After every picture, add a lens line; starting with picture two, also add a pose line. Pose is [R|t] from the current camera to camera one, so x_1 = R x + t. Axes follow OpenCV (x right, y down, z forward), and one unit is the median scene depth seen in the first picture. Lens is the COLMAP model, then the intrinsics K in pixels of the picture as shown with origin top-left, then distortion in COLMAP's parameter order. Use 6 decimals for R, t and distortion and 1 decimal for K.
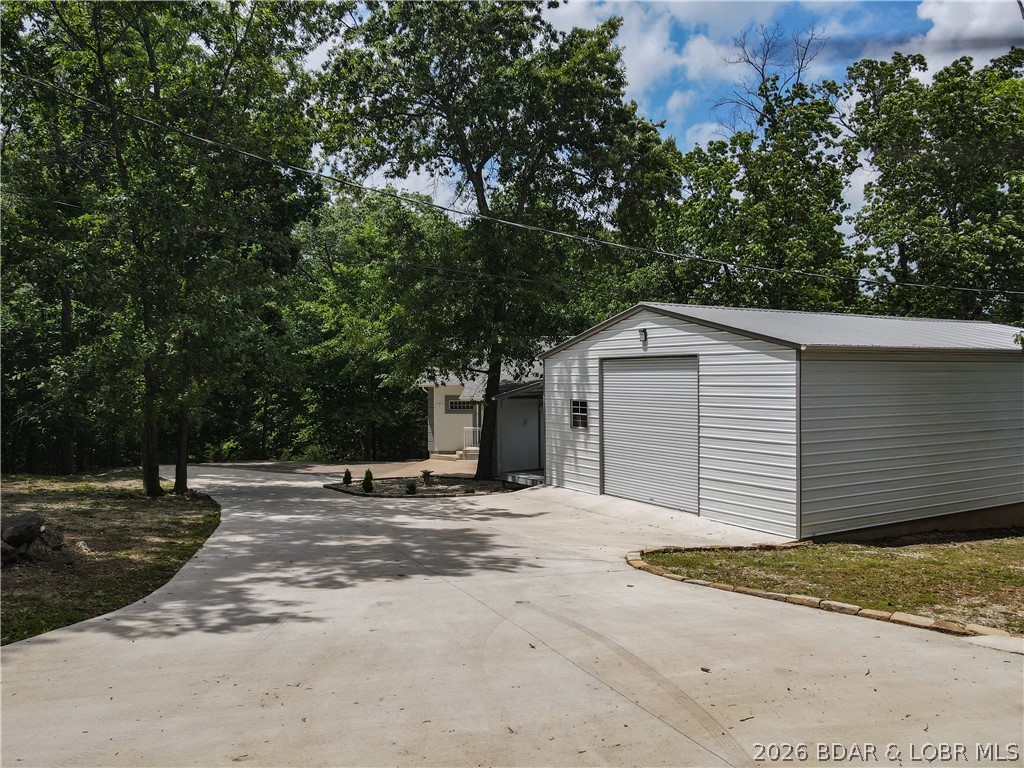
lens RADIAL K [[760.9, 0, 512.0], [0, 760.9, 384.0], [0, 0, 1]] dist [0.003958, 0.003641]
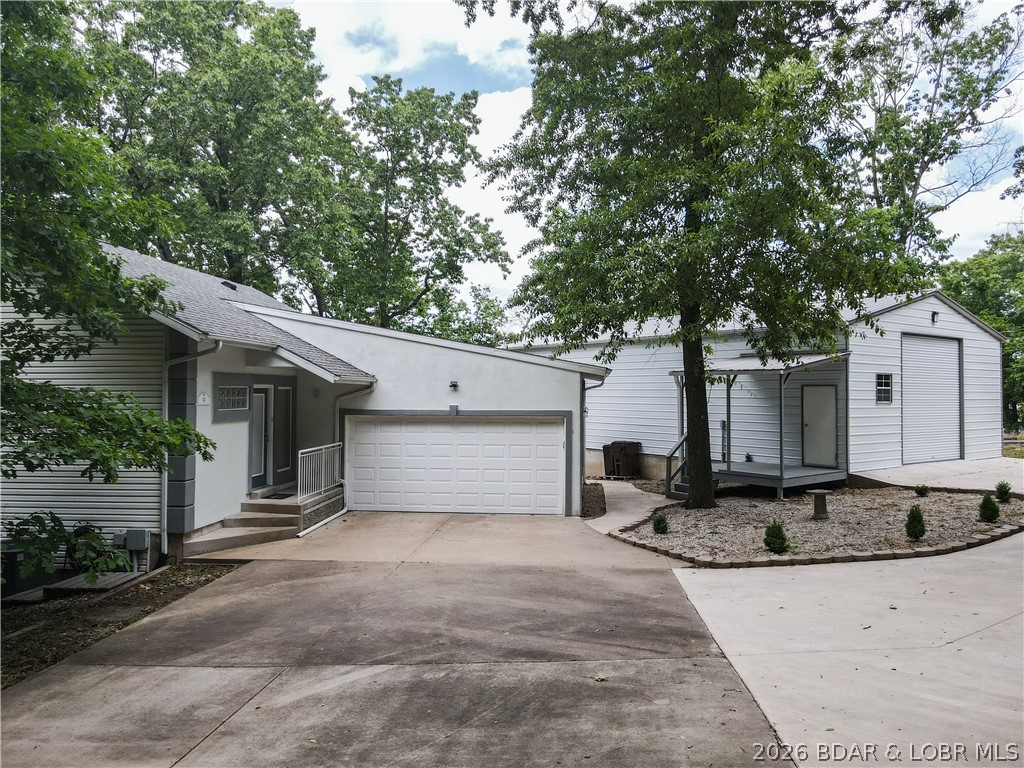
lens RADIAL K [[760.9, 0, 512.0], [0, 760.9, 384.0], [0, 0, 1]] dist [0.003958, 0.003641]
pose [[-0.114224, 0.013356, 0.993365, -0.811842], [0.001466, 0.999911, -0.013275, 0.047138], [-0.993454, -0.000060, -0.114233, 1.585995]]
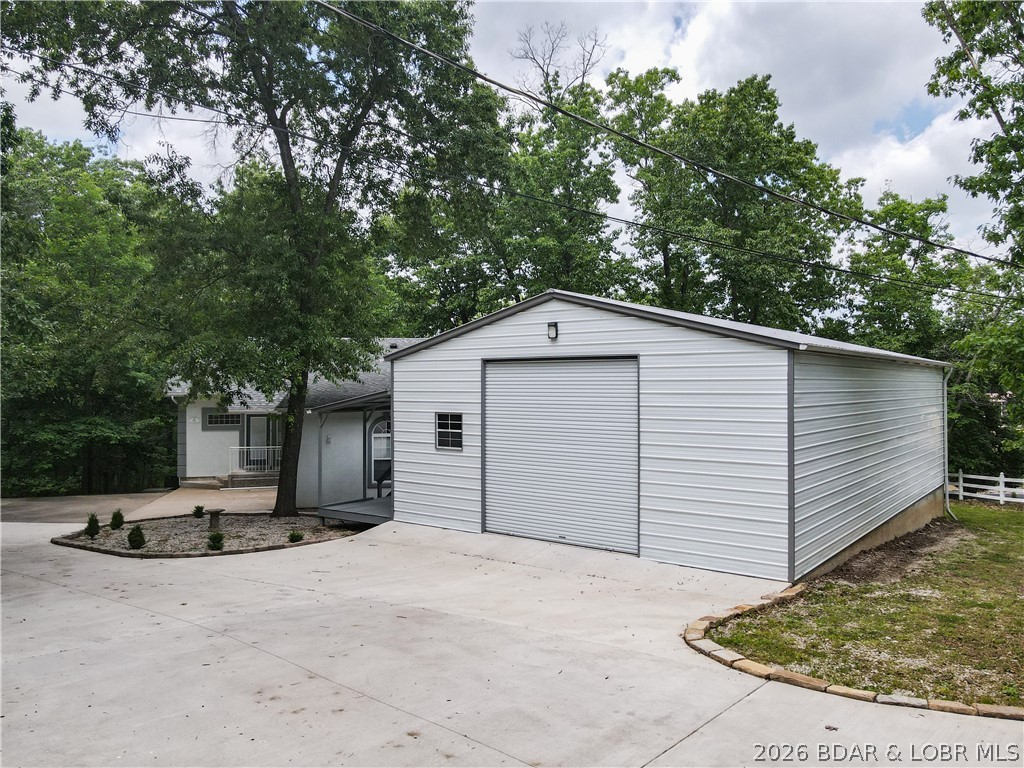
lens RADIAL K [[760.9, 0, 512.0], [0, 760.9, 384.0], [0, 0, 1]] dist [0.003958, 0.003641]
pose [[0.928638, 0.002905, 0.370975, -0.143675], [0.001138, 0.999942, -0.010679, 0.000176], [-0.370984, 0.010339, 0.928582, 0.251698]]
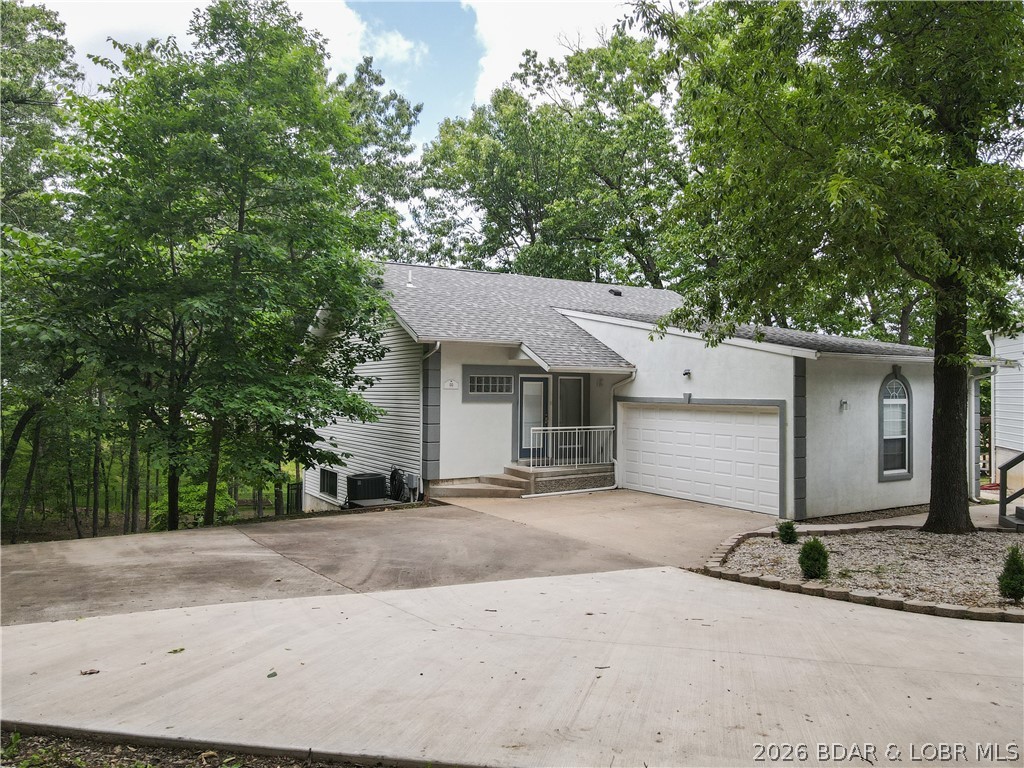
lens RADIAL K [[760.8, 0, 510.6], [0, 760.8, 363.7], [0, 0, 1]] dist [-0.005880, -0.001962]
pose [[0.726446, 0.031493, 0.686502, -0.700706], [-0.007515, 0.999254, -0.037889, 0.059314], [-0.687183, 0.022365, 0.726140, 1.103780]]
